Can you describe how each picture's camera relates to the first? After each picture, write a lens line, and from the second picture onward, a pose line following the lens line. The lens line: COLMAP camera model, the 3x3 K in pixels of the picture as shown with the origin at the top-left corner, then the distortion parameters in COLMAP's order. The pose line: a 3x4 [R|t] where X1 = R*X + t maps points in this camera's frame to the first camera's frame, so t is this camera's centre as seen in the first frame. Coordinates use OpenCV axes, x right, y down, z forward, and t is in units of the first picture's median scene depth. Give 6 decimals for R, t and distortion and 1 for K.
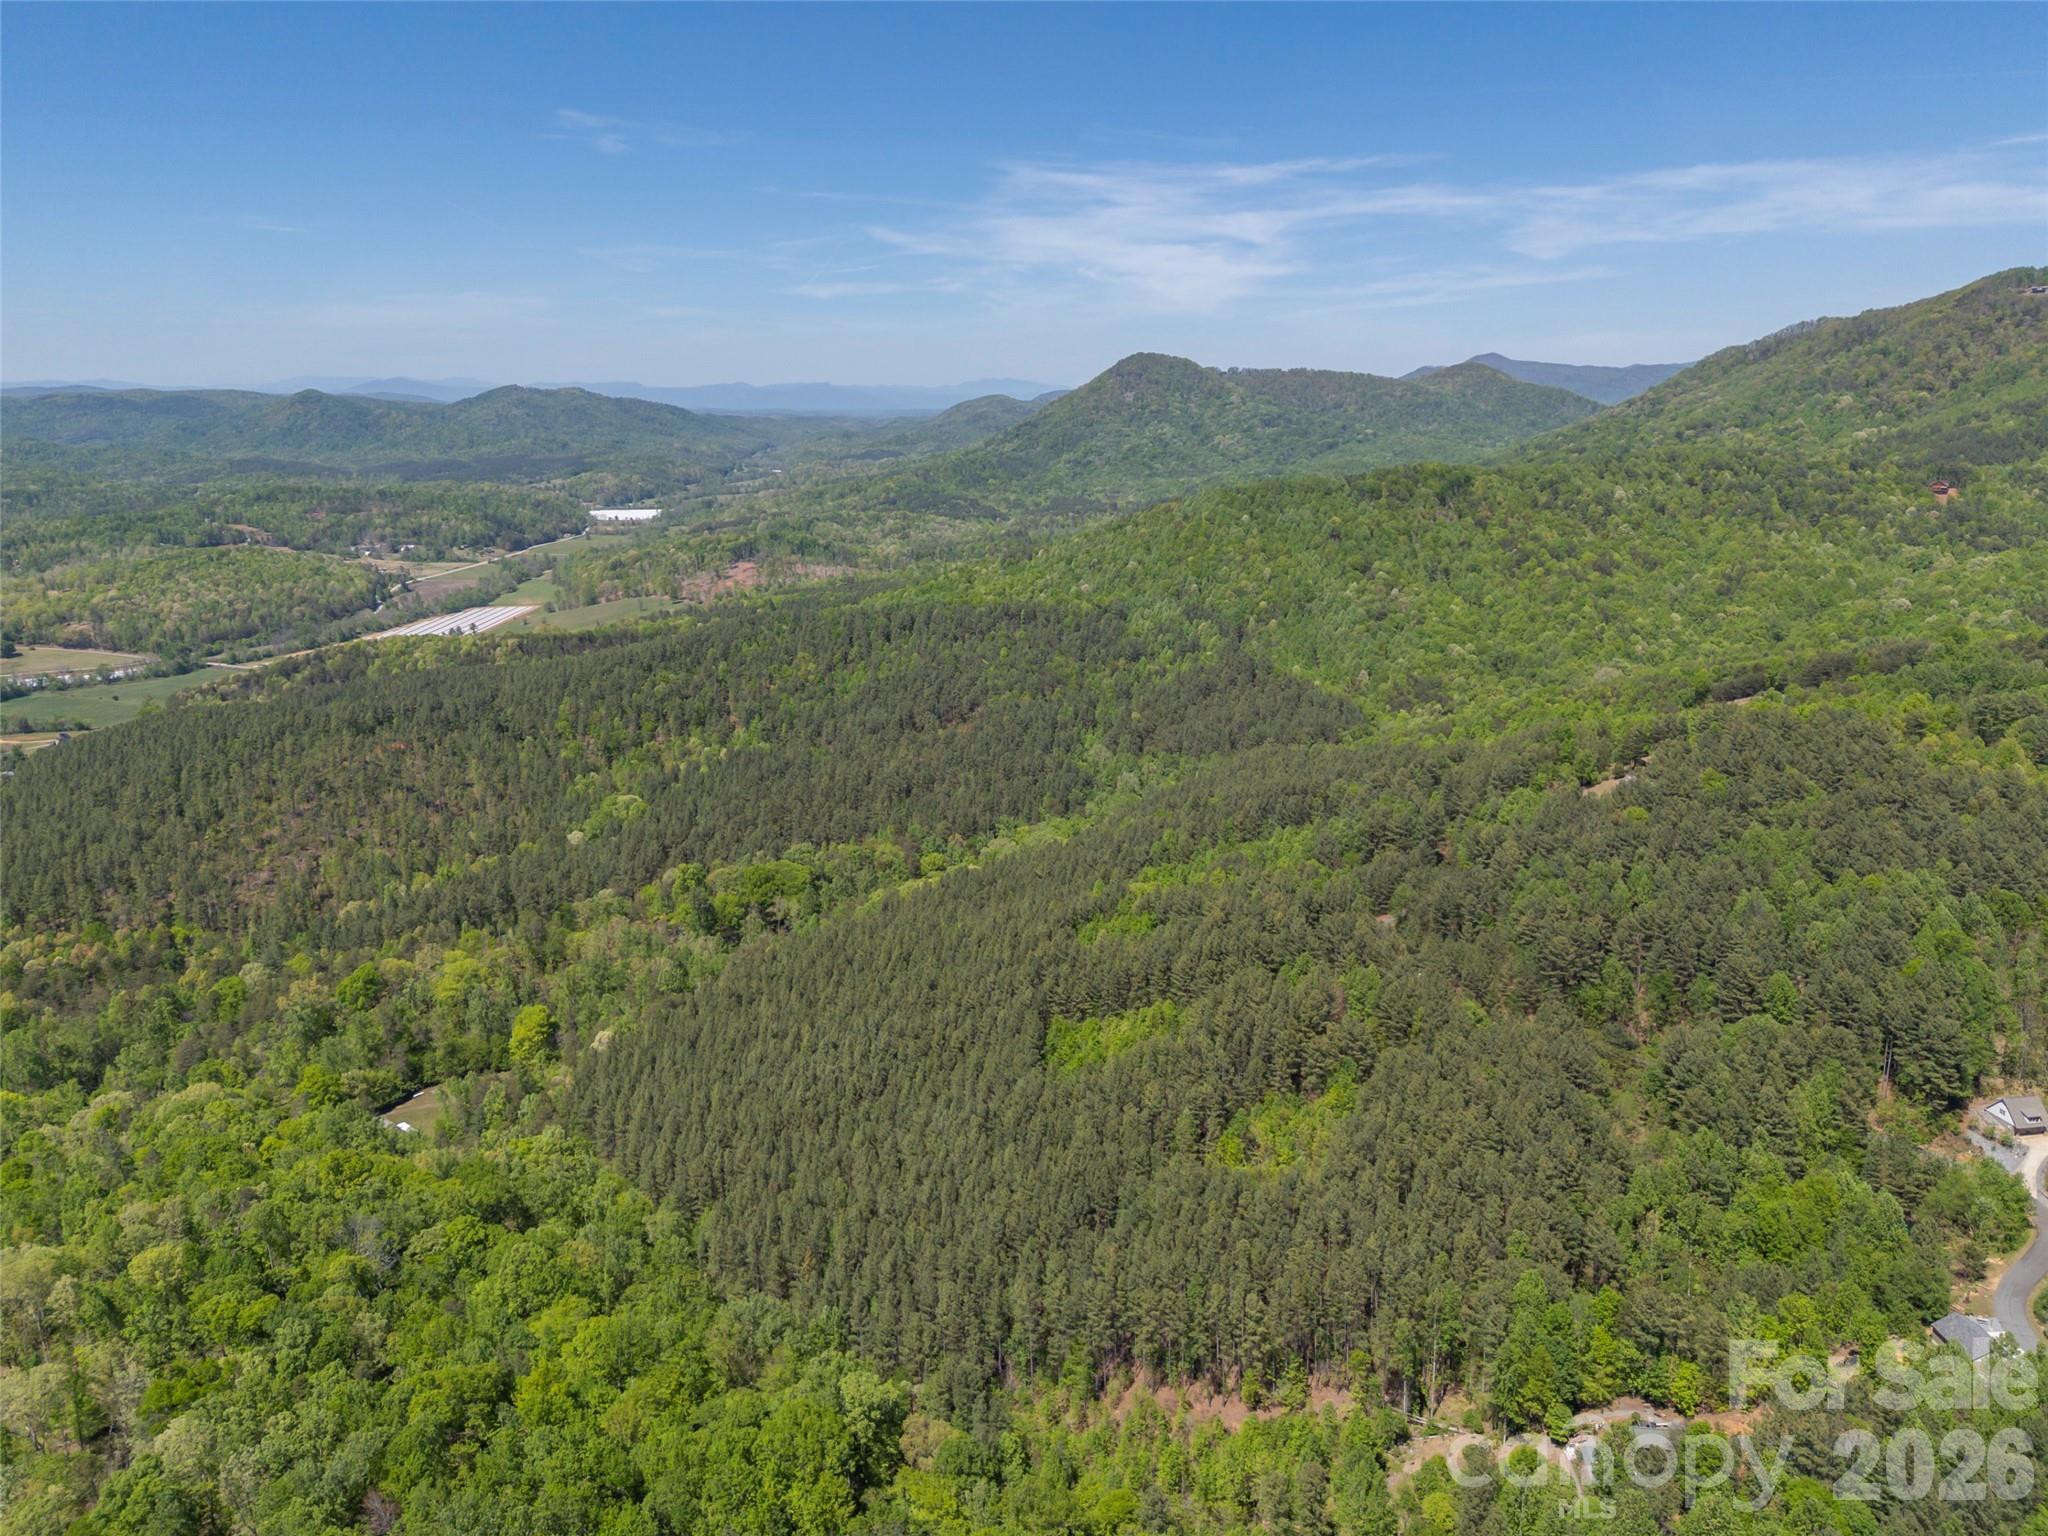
lens RADIAL K [[1502.1, 0, 994.9], [0, 1502.1, 748.2], [0, 0, 1]] dist [0.073660, -0.066557]
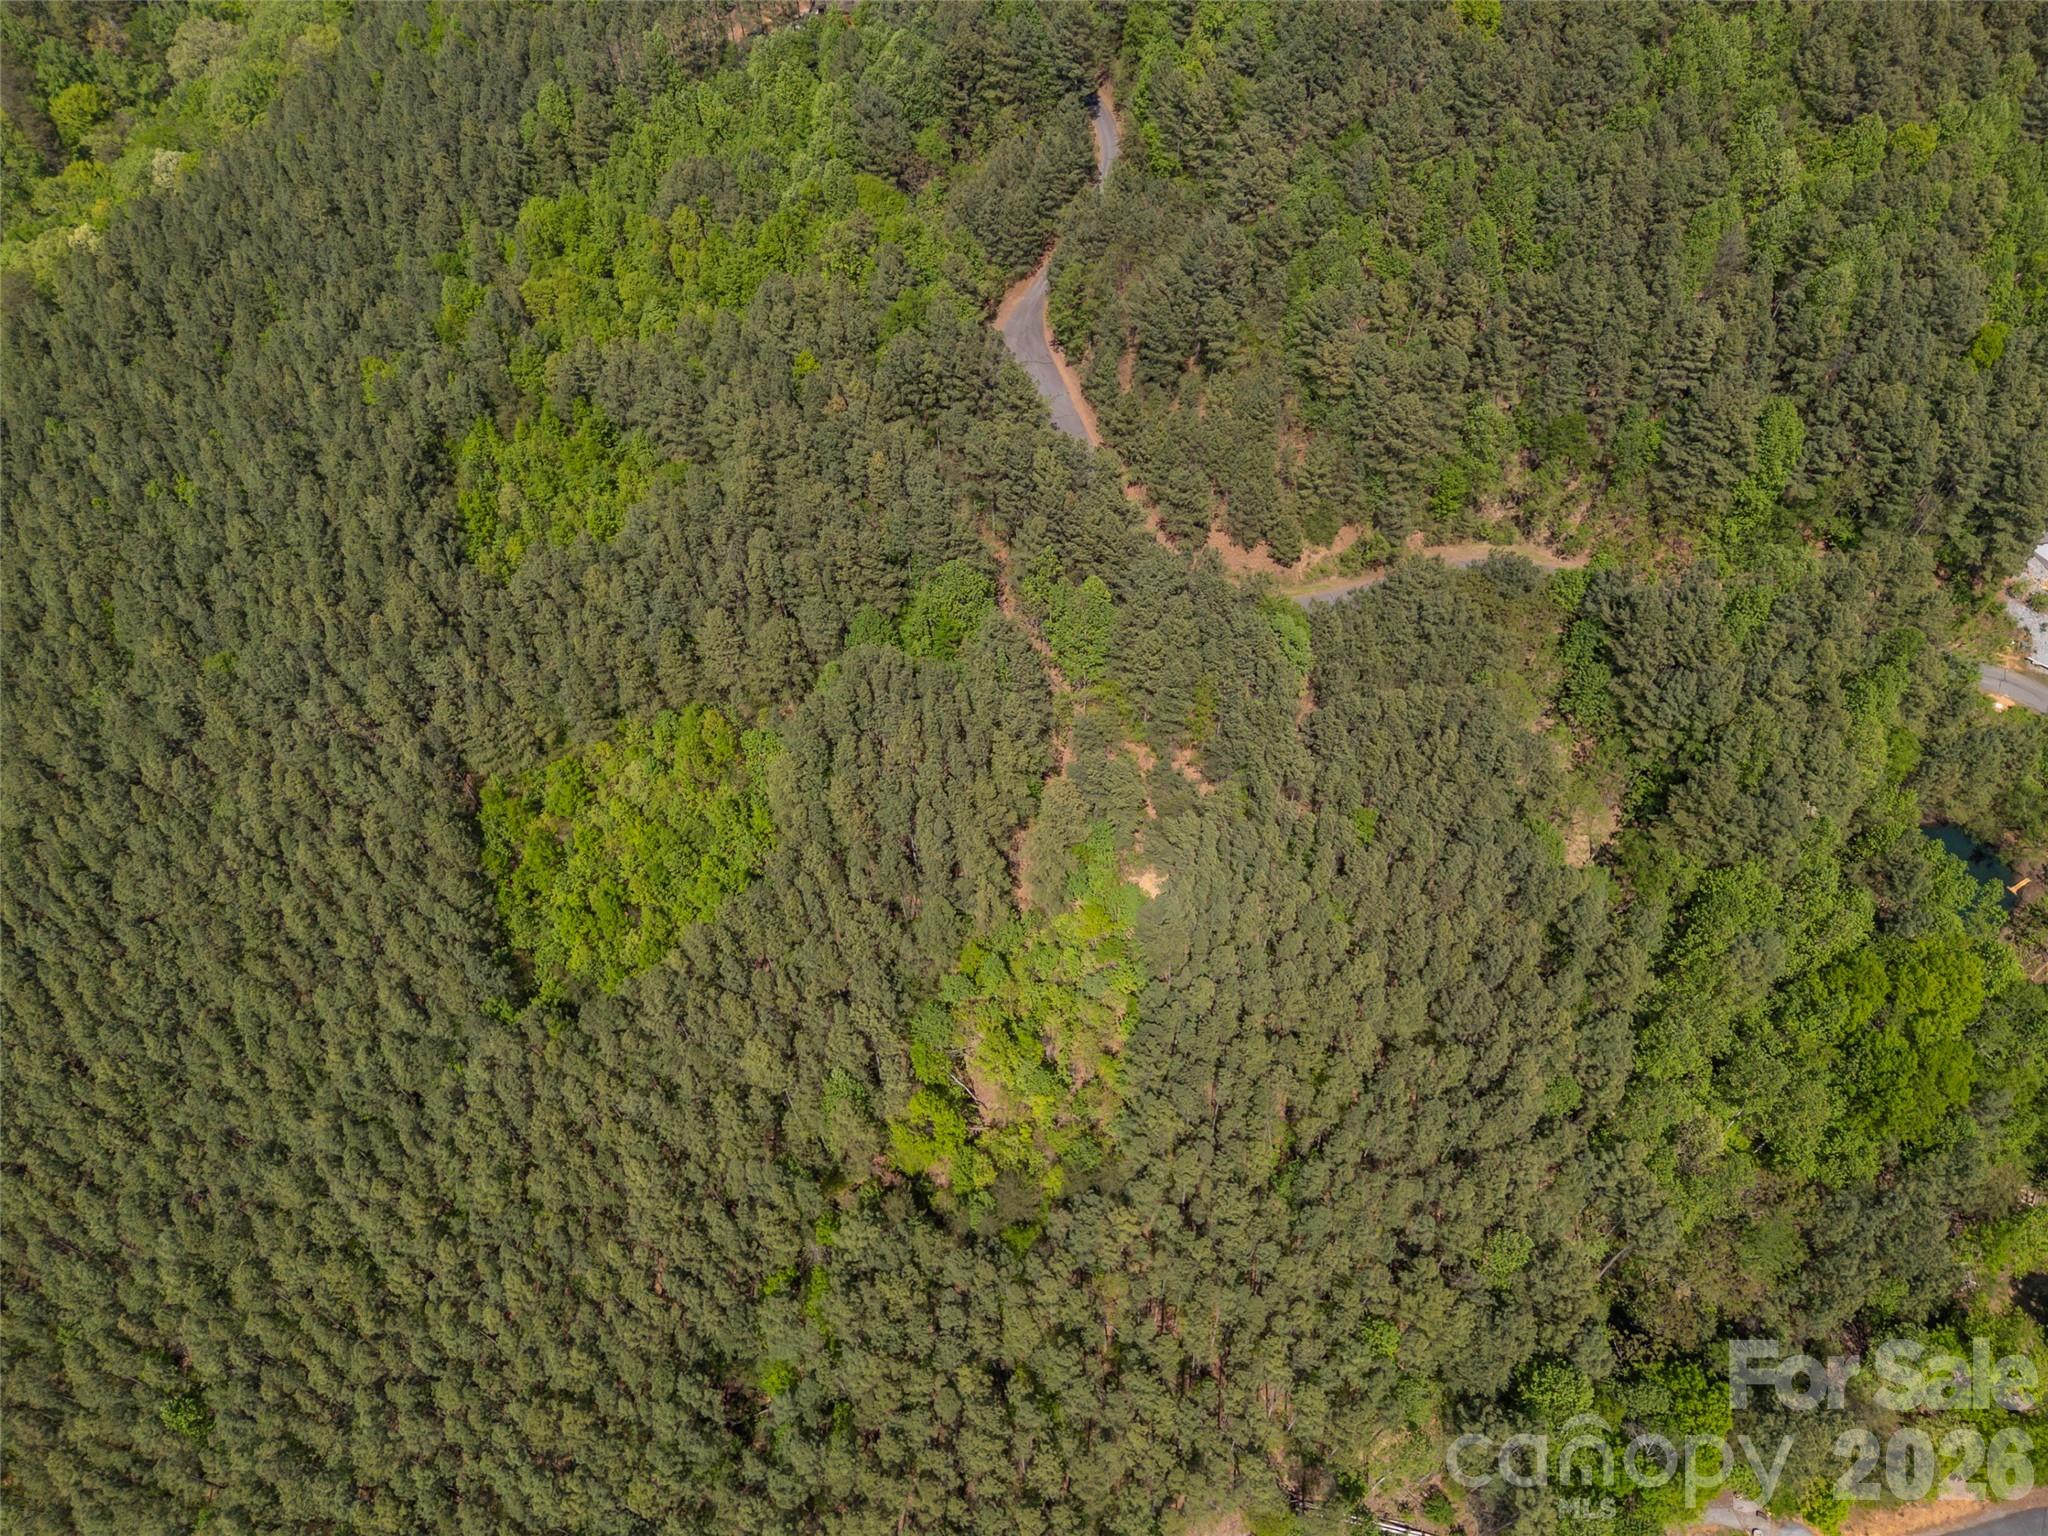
lens RADIAL K [[1502.1, 0, 1041.3], [0, 1502.1, 771.8], [0, 0, 1]] dist [0.073660, -0.066557]
pose [[0.909034, -0.344615, 0.234303, 0.039537], [0.093029, 0.715881, 0.691997, -0.065202], [-0.406206, -0.607252, 0.682819, 0.262414]]
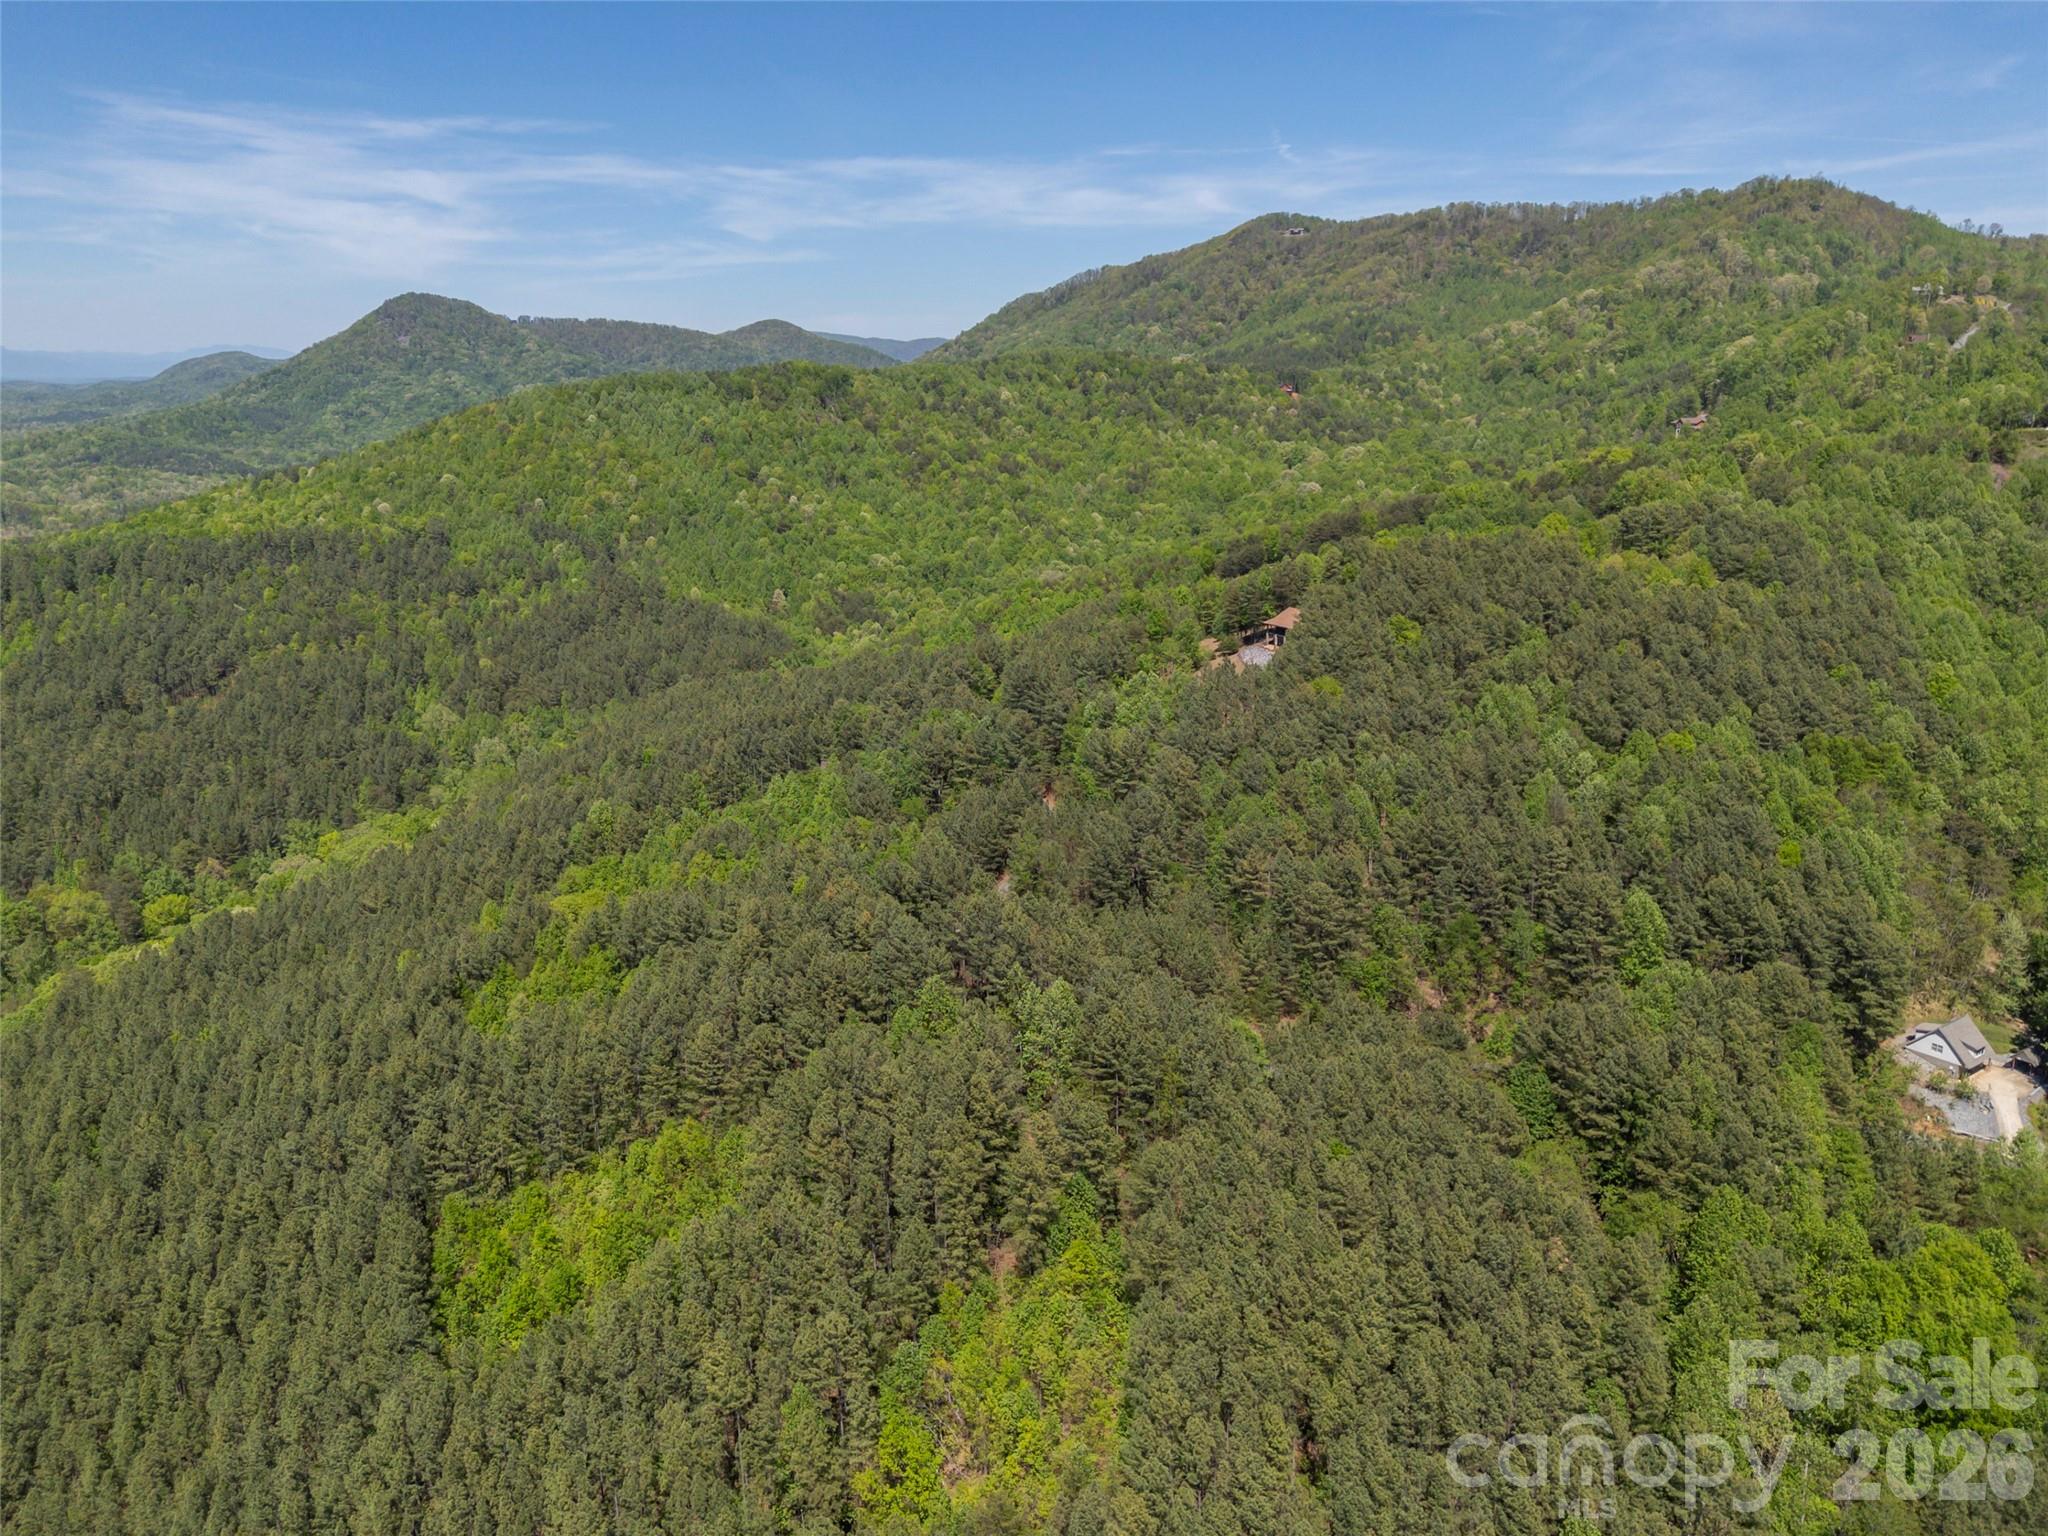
lens RADIAL K [[1502.1, 0, 1023.0], [0, 1502.1, 768.9], [0, 0, 1]] dist [0.073660, -0.066557]
pose [[0.894536, -0.106362, 0.434158, 0.003560], [0.094805, 0.994325, 0.048260, 0.016019], [-0.436827, -0.002009, 0.899543, 0.214772]]
